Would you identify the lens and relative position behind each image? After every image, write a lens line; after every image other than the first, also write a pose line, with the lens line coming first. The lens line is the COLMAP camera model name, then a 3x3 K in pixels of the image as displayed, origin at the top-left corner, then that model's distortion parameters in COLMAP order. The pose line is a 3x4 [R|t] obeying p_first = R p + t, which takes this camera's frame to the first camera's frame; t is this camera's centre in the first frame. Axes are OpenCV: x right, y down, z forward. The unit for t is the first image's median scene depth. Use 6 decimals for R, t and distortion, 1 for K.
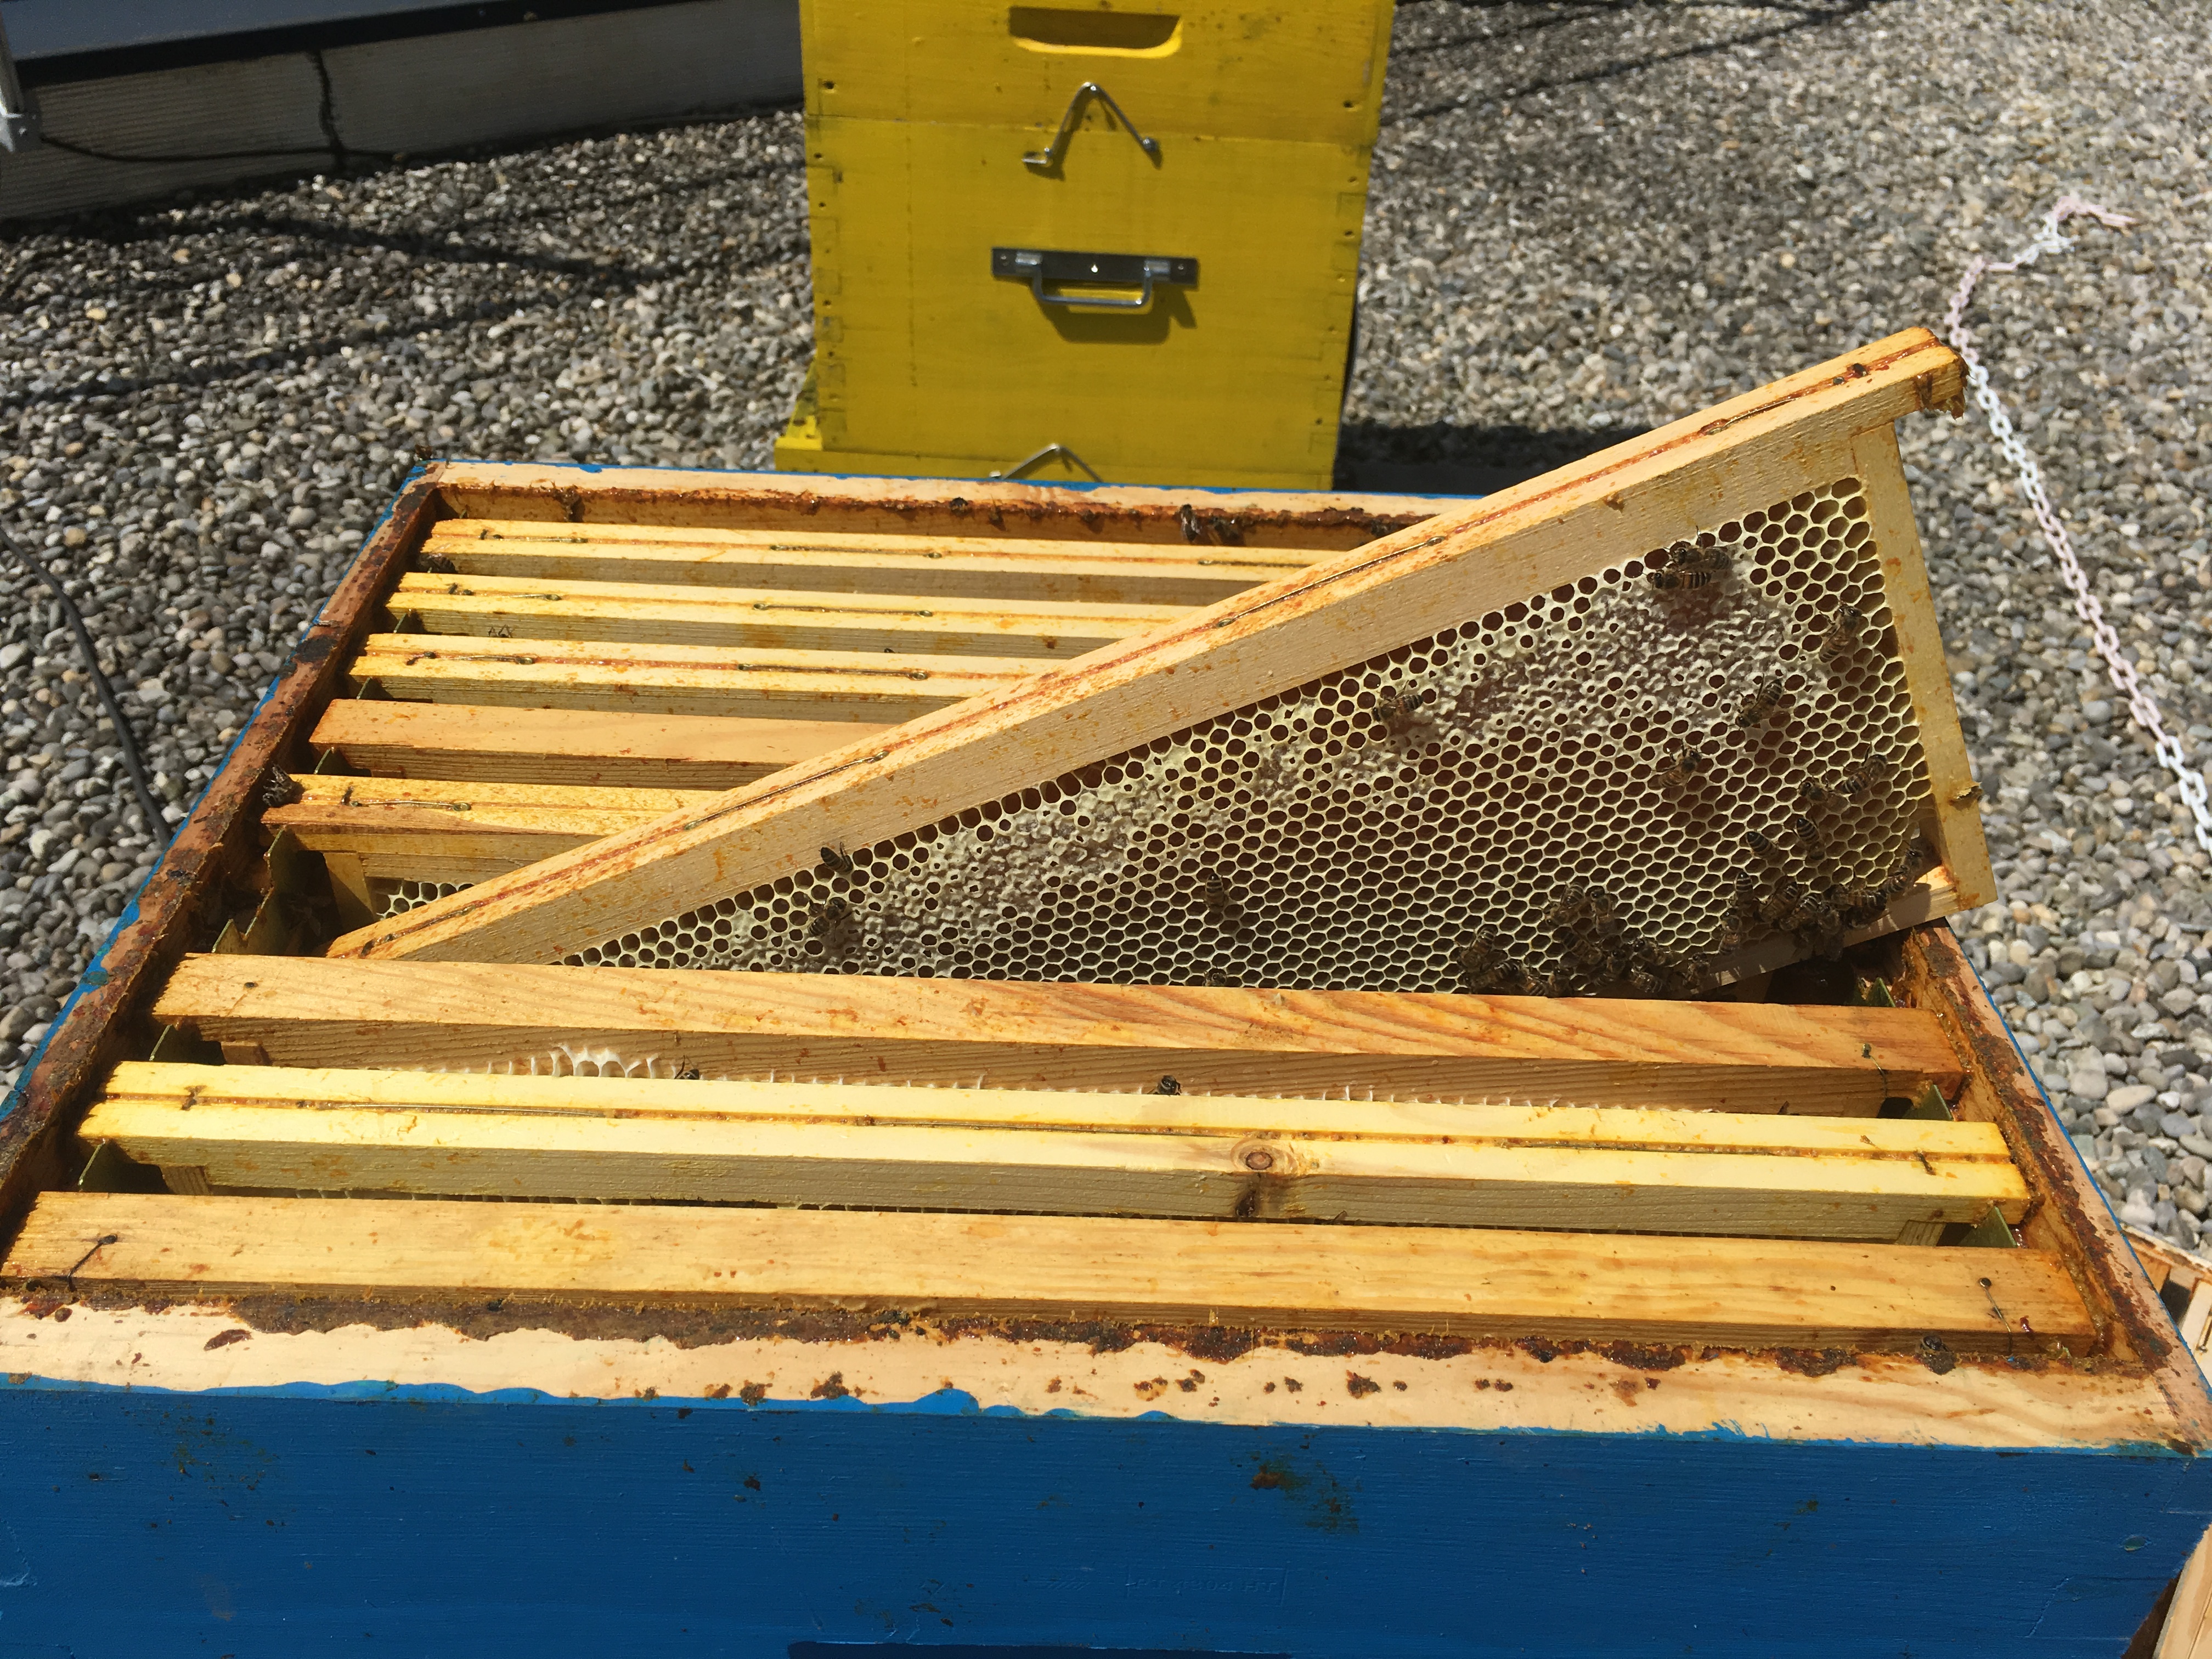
lens RADIAL K [[1882.0, 0, 1097.4], [0, 1882.0, 835.1], [0, 0, 1]] dist [0.065966, -0.093456]
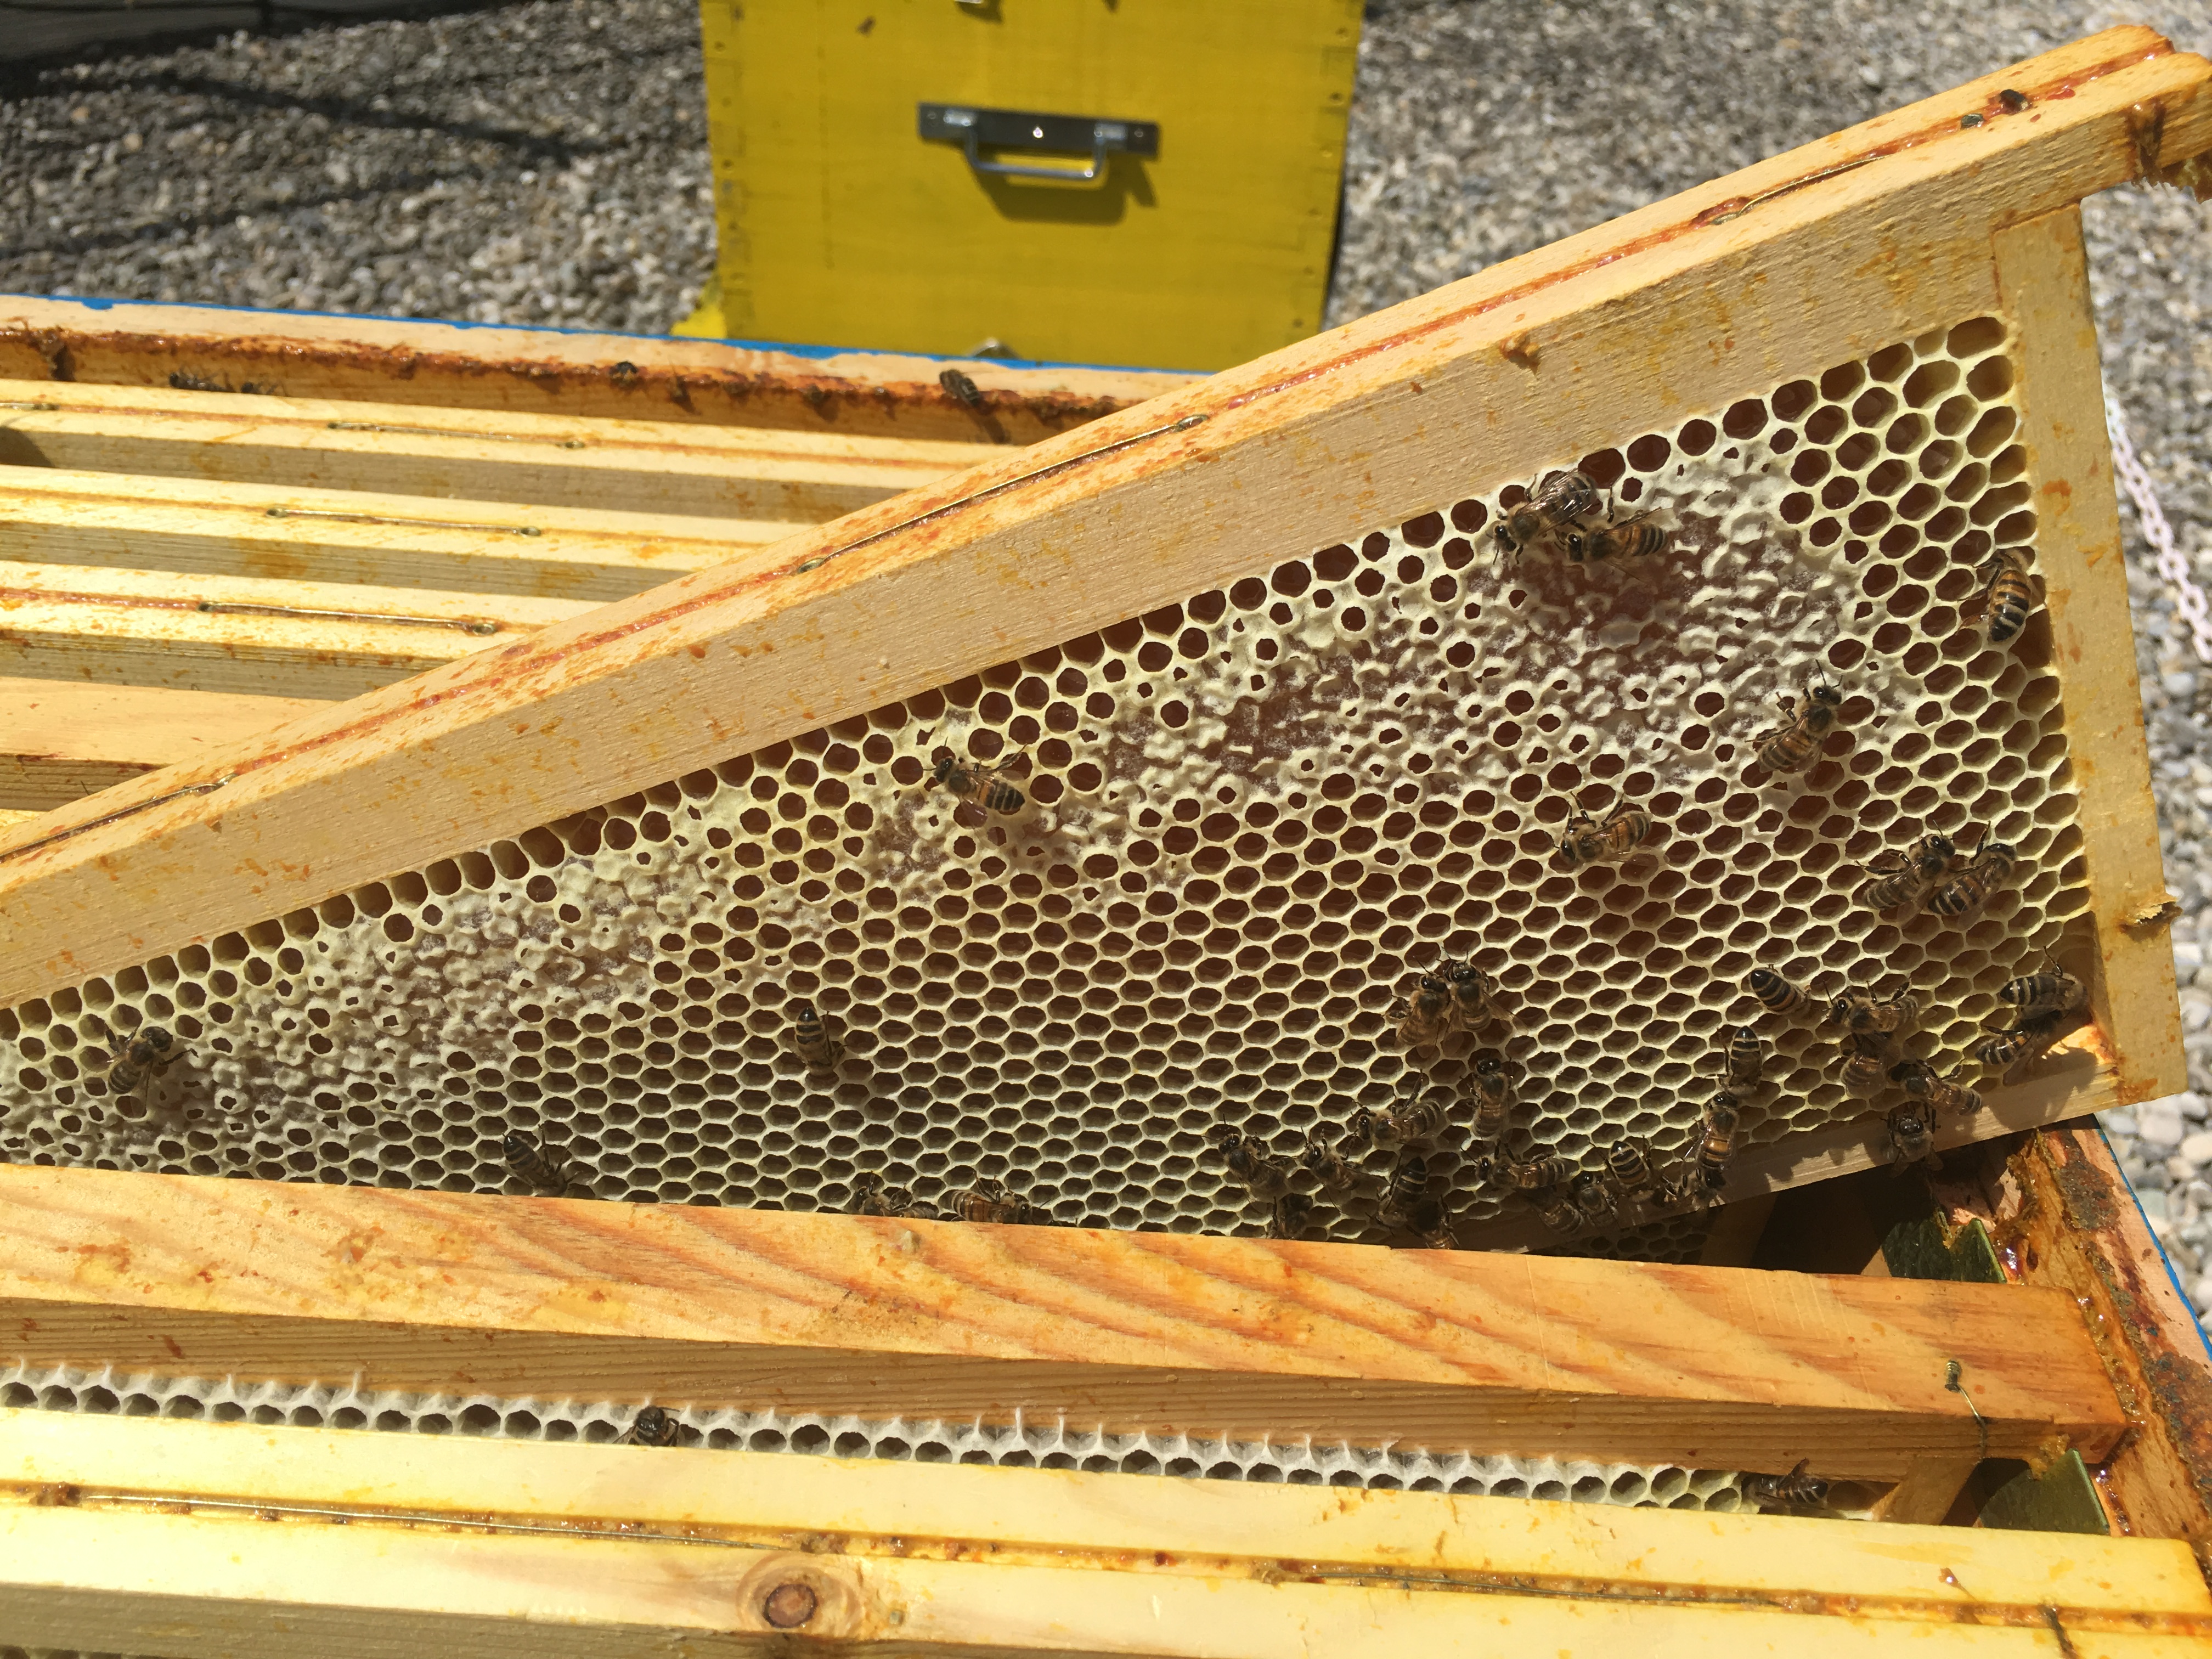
lens RADIAL K [[1882.0, 0, 1109.2], [0, 1882.0, 838.5], [0, 0, 1]] dist [0.065966, -0.093456]
pose [[0.999500, 0.030732, -0.007445, 0.148936], [-0.030404, 0.998706, 0.040756, -0.054672], [0.008688, -0.040509, 0.999141, 0.423039]]
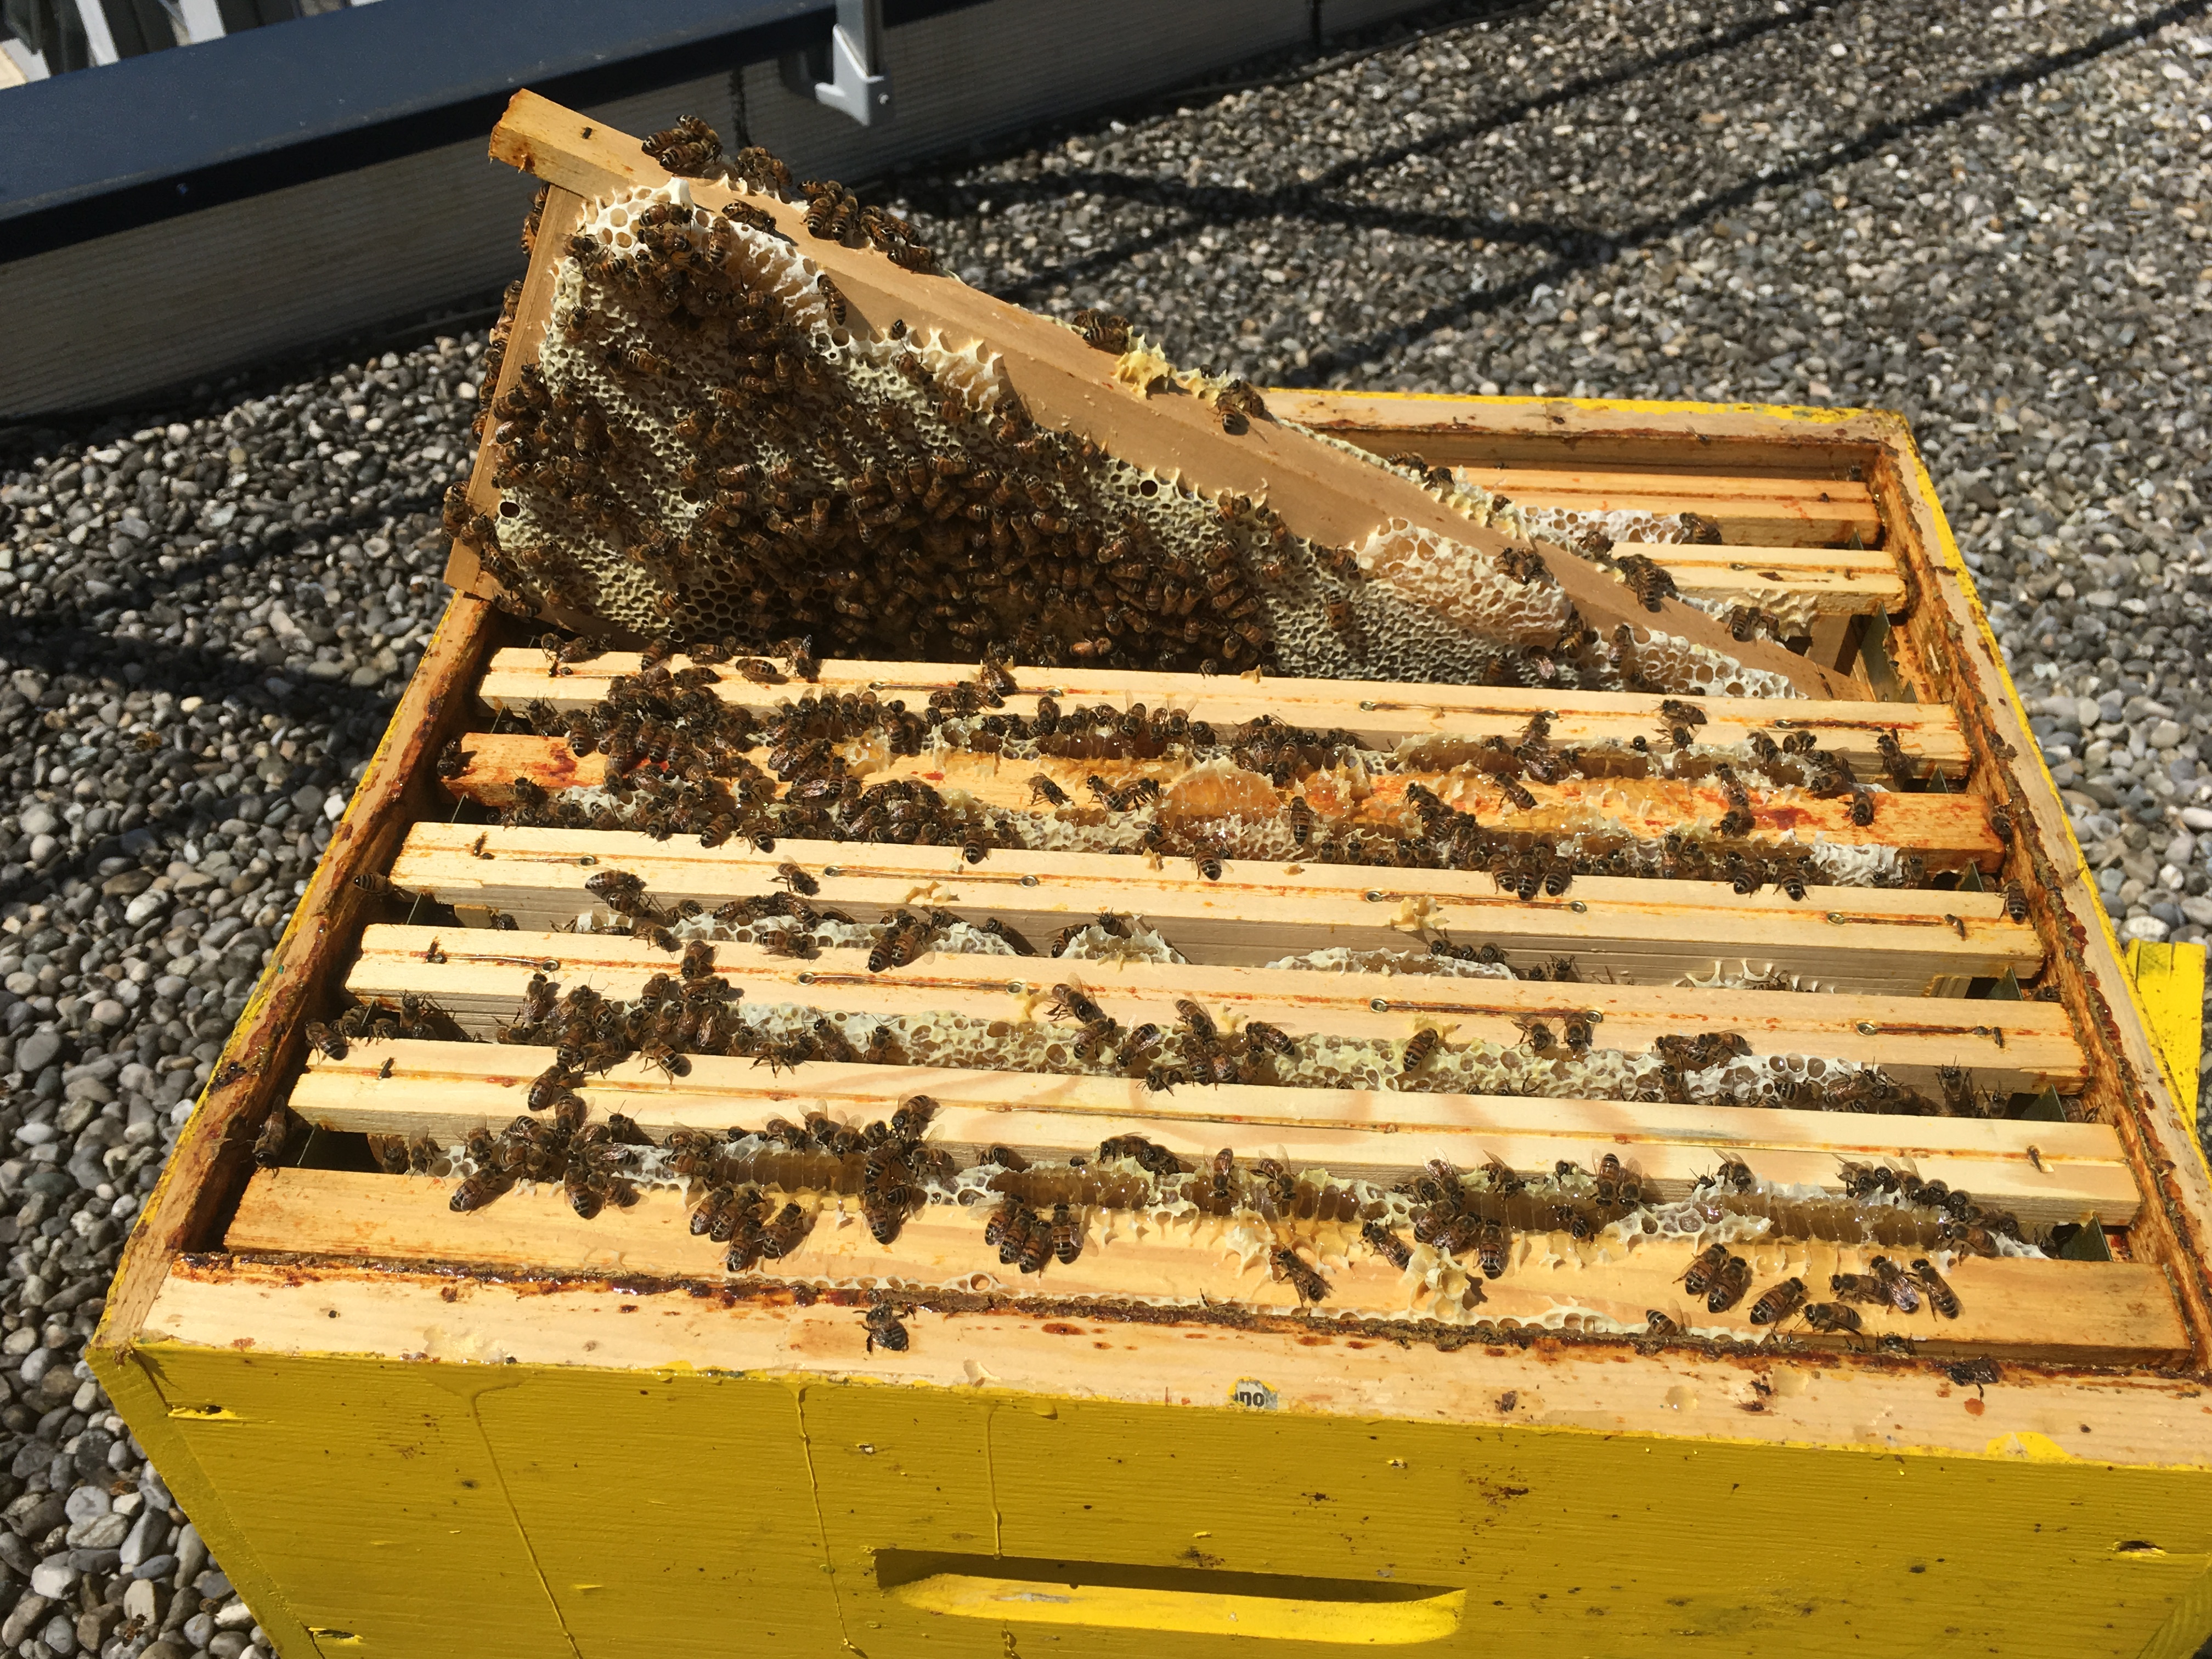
lens RADIAL K [[1982.9, 0, 1113.9], [0, 1982.9, 841.2], [0, 0, 1]] dist [0.044715, -0.063792]
pose [[0.998642, -0.015225, -0.049827, 0.021890], [0.020760, 0.993434, 0.112511, -1.618281], [0.047787, -0.113393, 0.992400, 1.970885]]
